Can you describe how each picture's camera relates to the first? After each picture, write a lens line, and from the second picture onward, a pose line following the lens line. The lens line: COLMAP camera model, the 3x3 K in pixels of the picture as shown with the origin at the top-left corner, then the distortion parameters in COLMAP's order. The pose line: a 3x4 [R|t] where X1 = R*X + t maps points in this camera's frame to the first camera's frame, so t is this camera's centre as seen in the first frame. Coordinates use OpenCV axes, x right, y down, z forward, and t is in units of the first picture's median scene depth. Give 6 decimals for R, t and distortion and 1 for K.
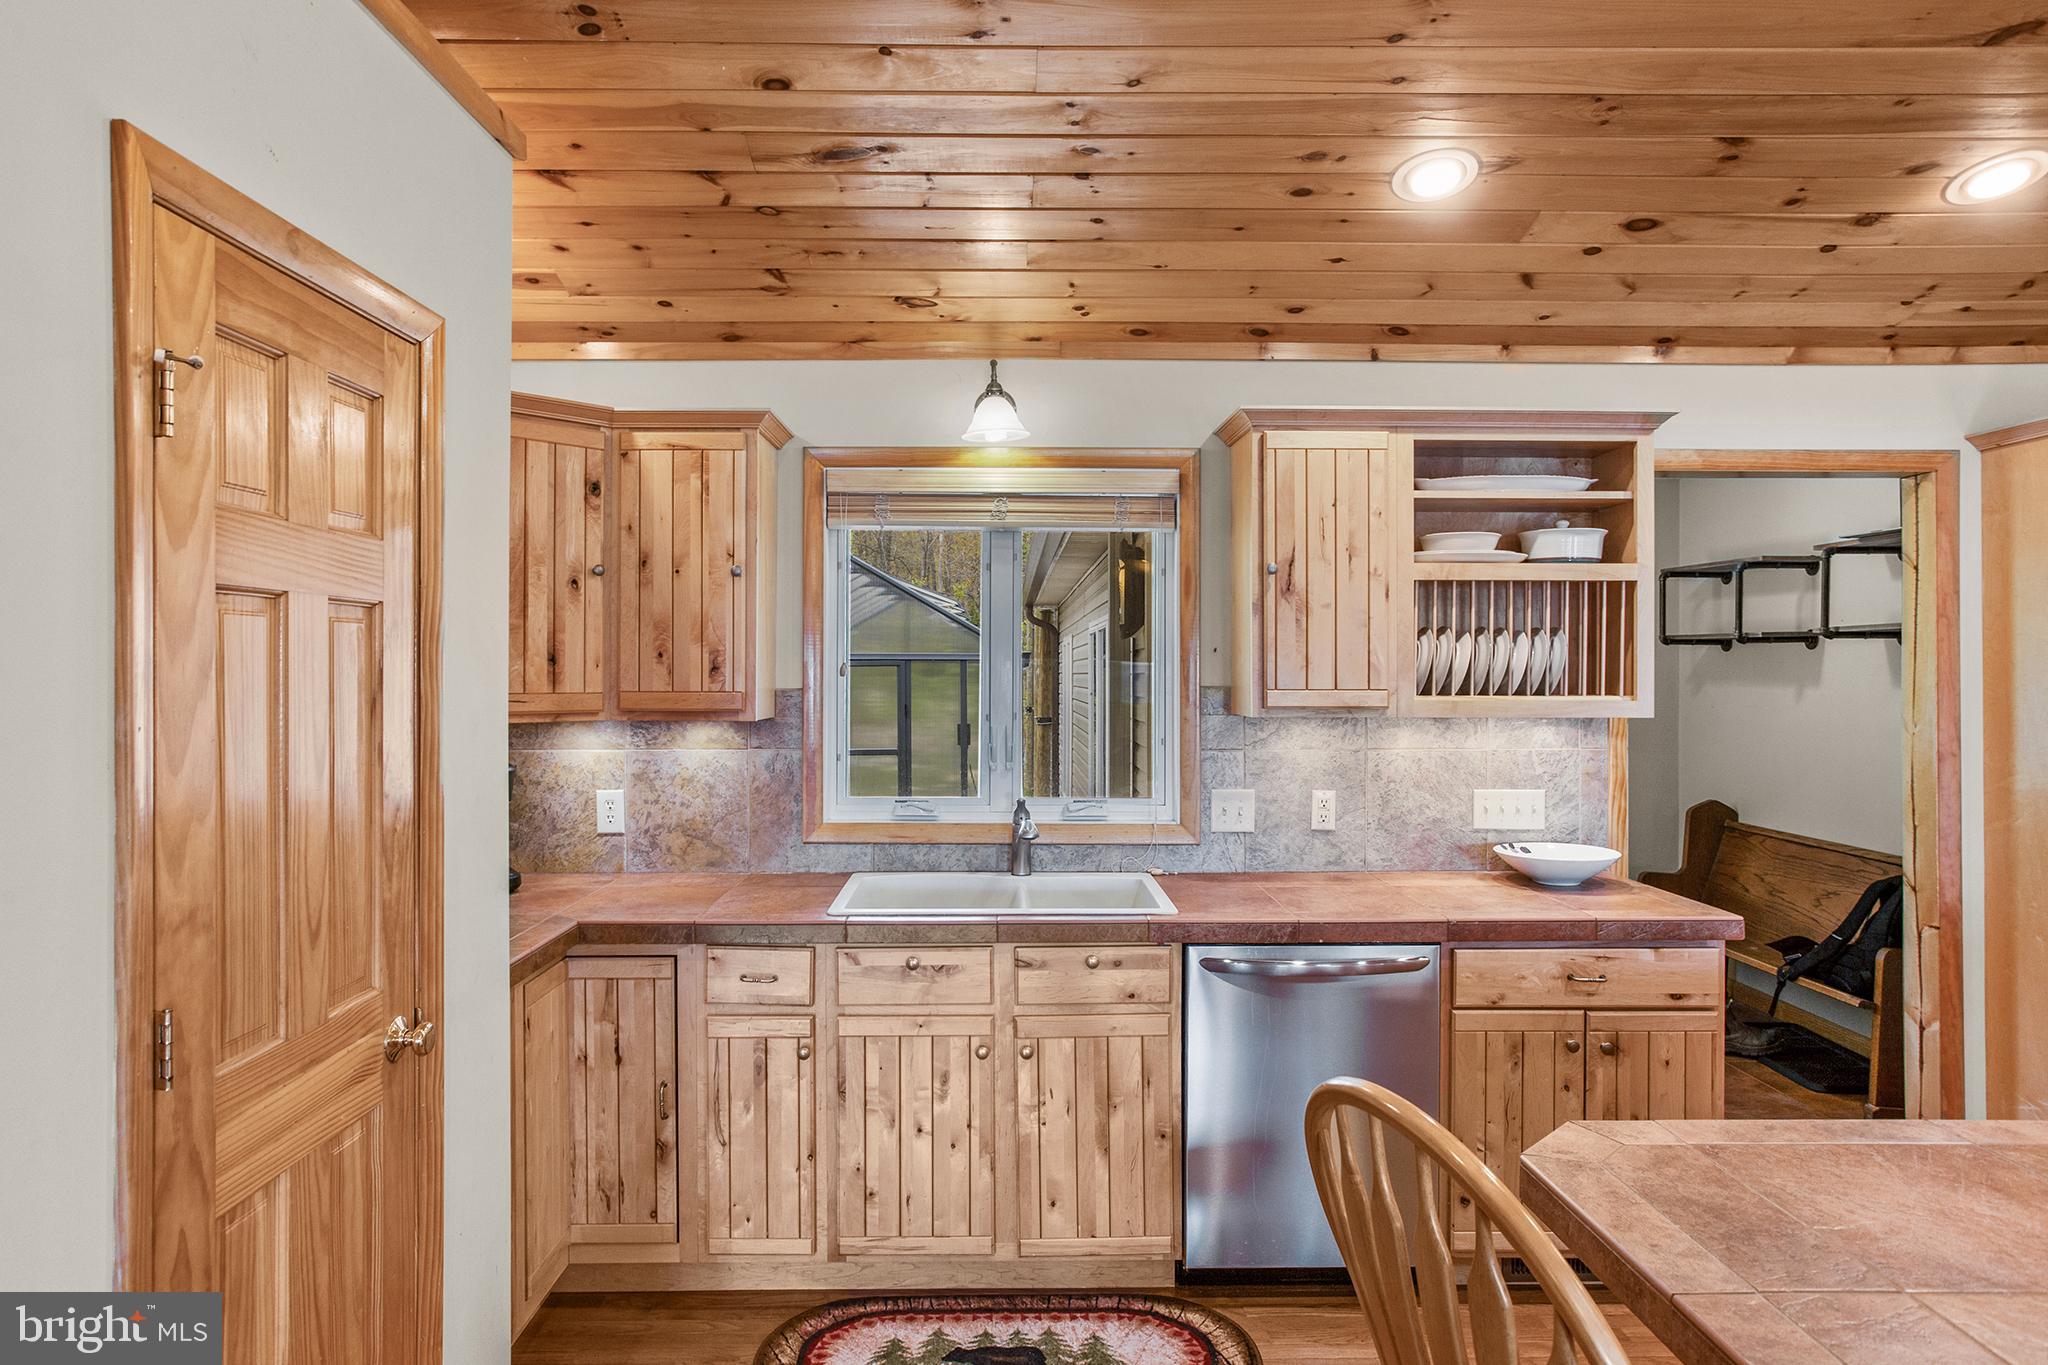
lens RADIAL K [[1219.4, 0, 998.5], [0, 1219.4, 671.6], [0, 0, 1]] dist [-0.003467, 0.000956]
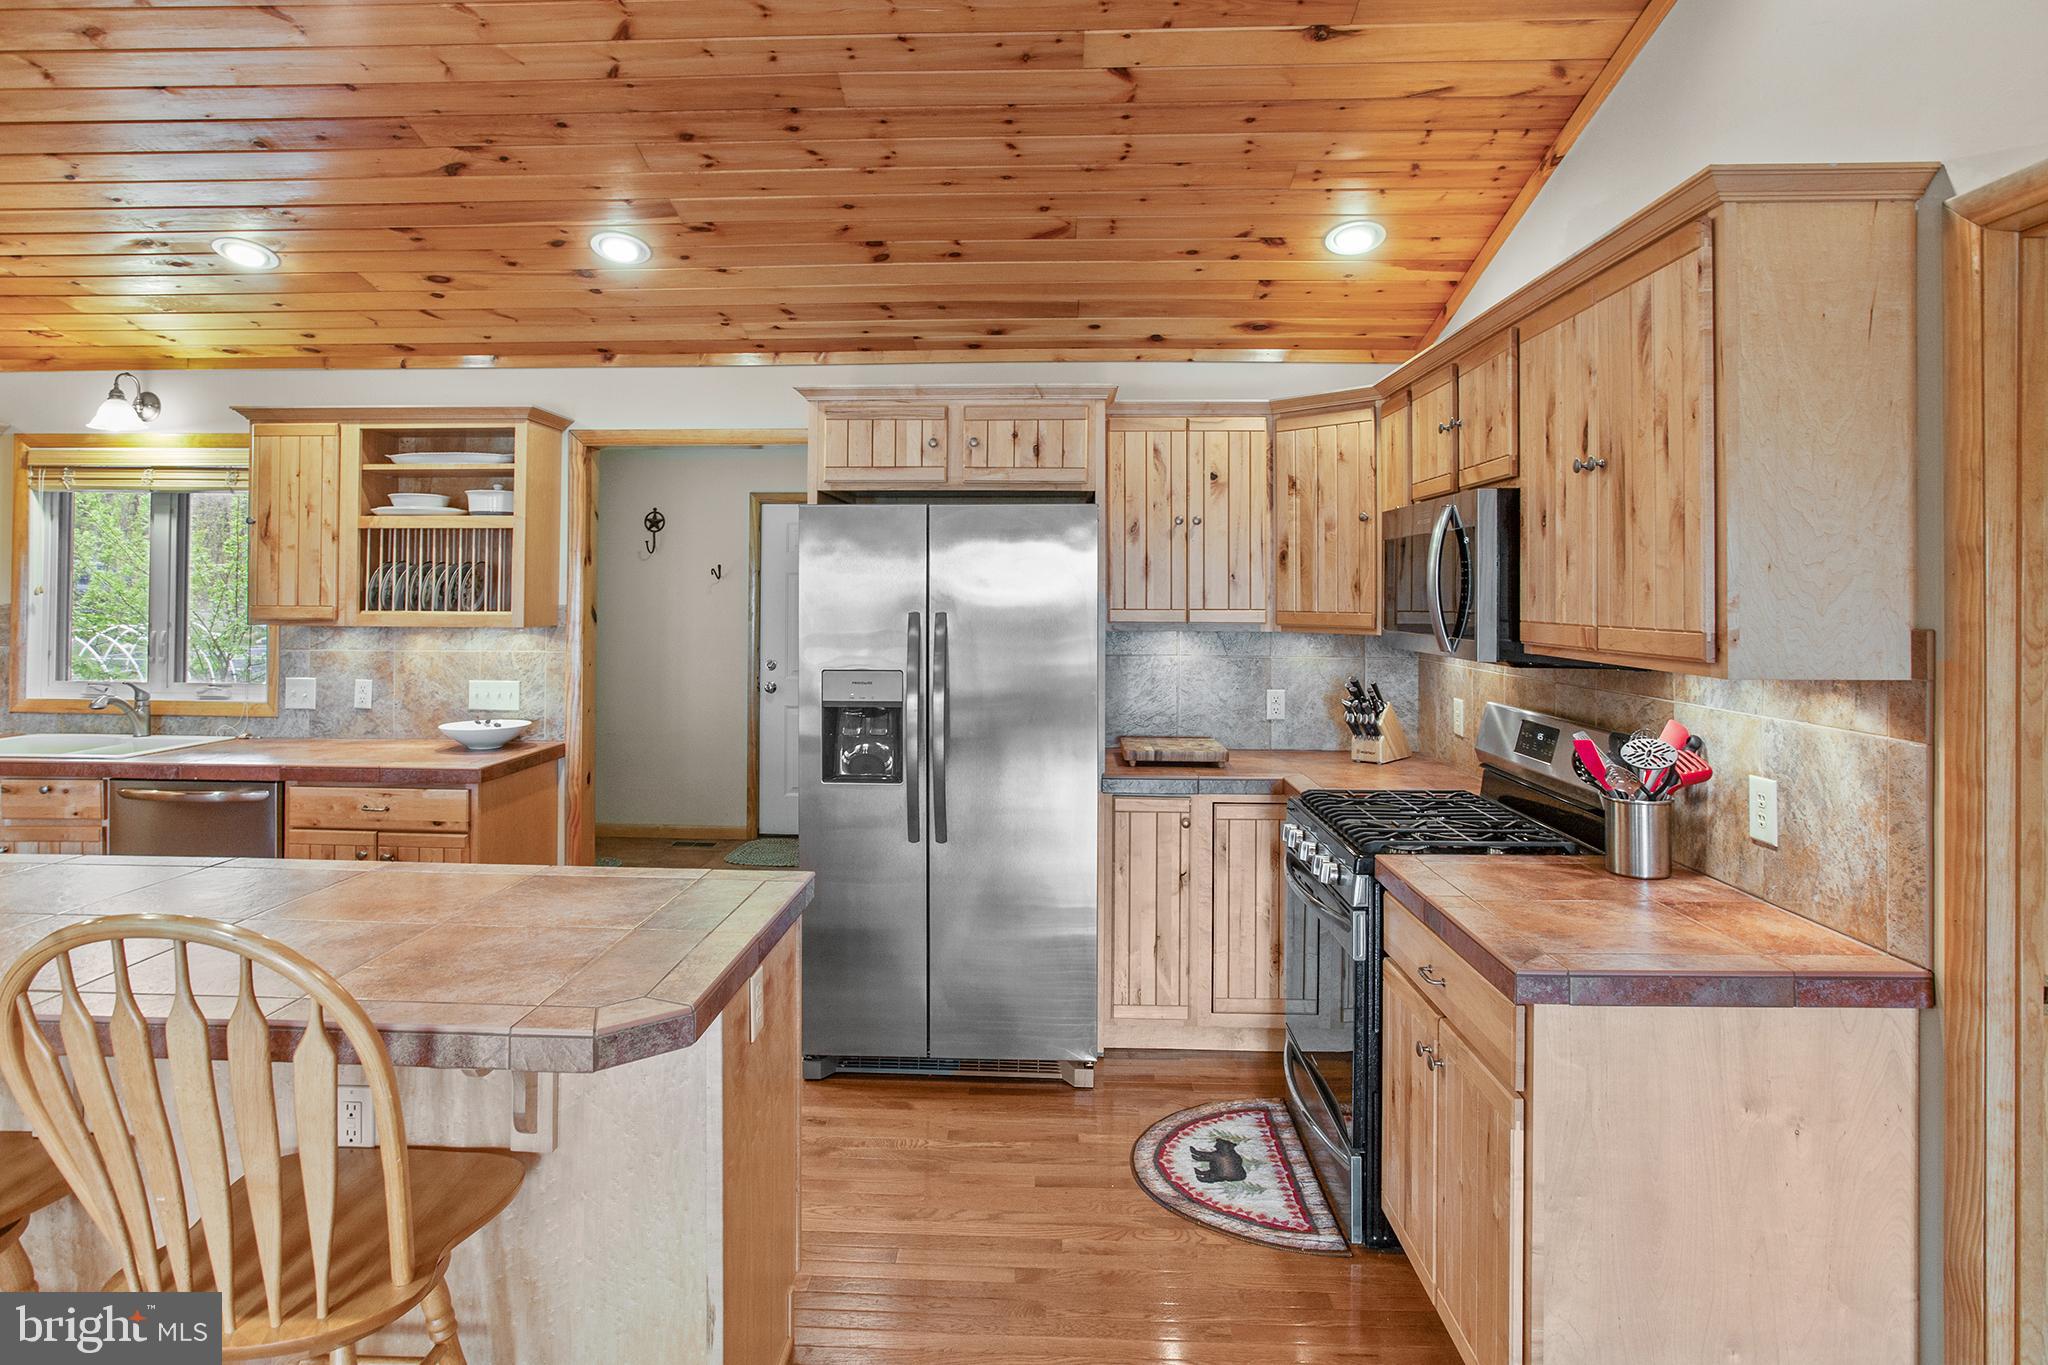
lens RADIAL K [[1109.6, 0, 1001.7], [0, 1109.6, 587.1], [0, 0, 1]] dist [-0.025626, 0.000567]
pose [[0.998628, 0.004686, -0.052149, 1.098800], [-0.005078, 0.999960, -0.007390, -0.001877], [0.052113, 0.007645, 0.998612, -0.213527]]
